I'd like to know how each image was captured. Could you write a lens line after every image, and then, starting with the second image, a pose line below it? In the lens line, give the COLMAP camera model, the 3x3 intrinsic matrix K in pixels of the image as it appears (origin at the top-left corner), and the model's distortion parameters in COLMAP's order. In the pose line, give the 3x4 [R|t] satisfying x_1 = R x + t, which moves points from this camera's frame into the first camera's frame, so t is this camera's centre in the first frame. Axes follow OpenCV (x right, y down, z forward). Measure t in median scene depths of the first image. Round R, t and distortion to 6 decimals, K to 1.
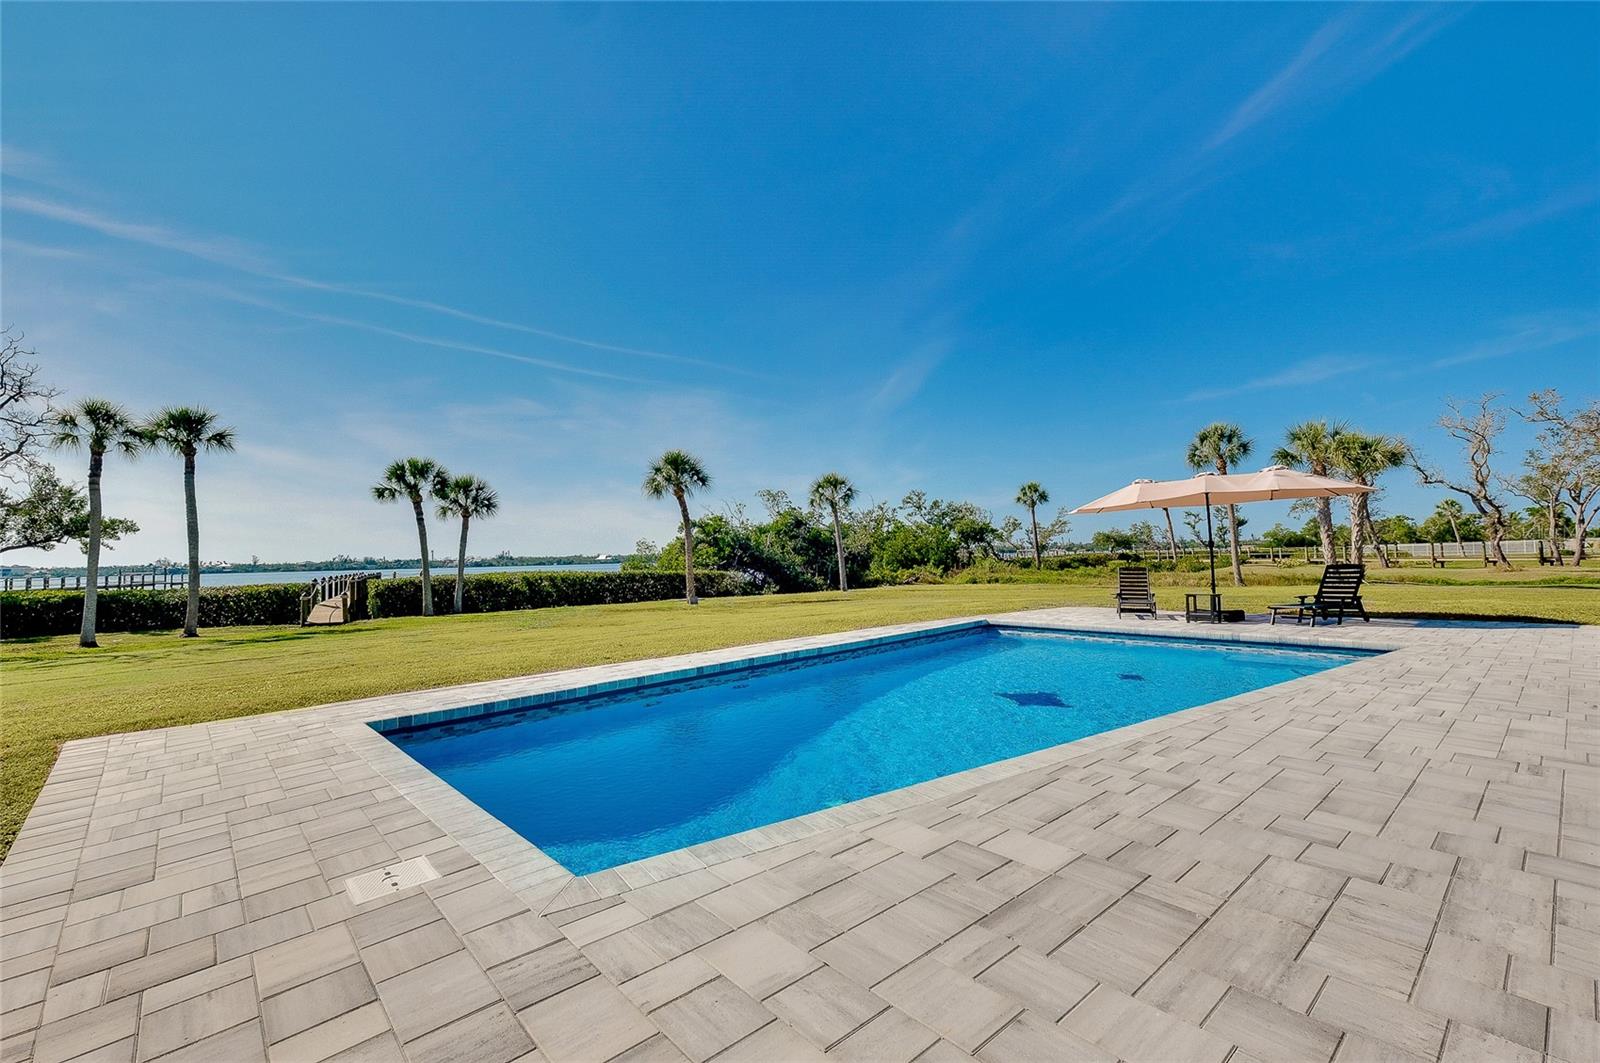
lens RADIAL K [[697.5, 0, 800.0], [0, 697.5, 531.5], [0, 0, 1]] dist [-0.003564, -0.000310]
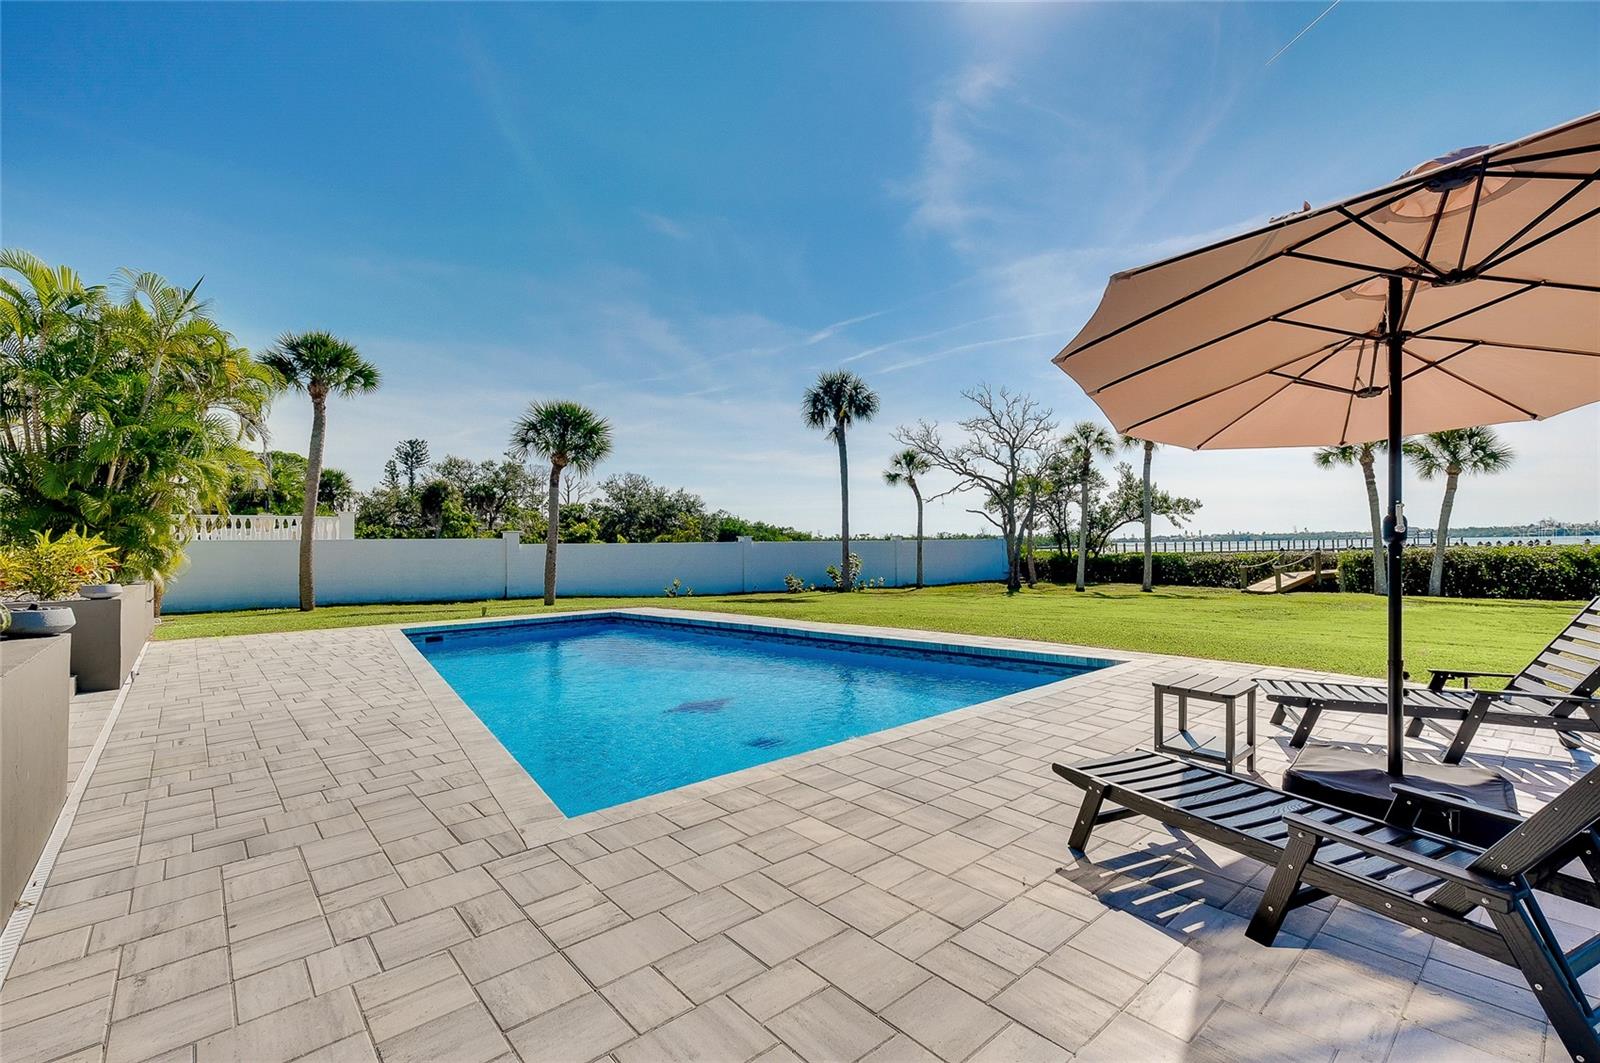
lens RADIAL K [[697.5, 0, 800.0], [0, 697.5, 531.5], [0, 0, 1]] dist [-0.003564, -0.000310]
pose [[-0.006058, 0.002336, -0.999979, 0.337653], [0.055433, 0.998460, 0.001997, 0.001516], [0.998444, -0.055419, -0.006179, 0.298776]]
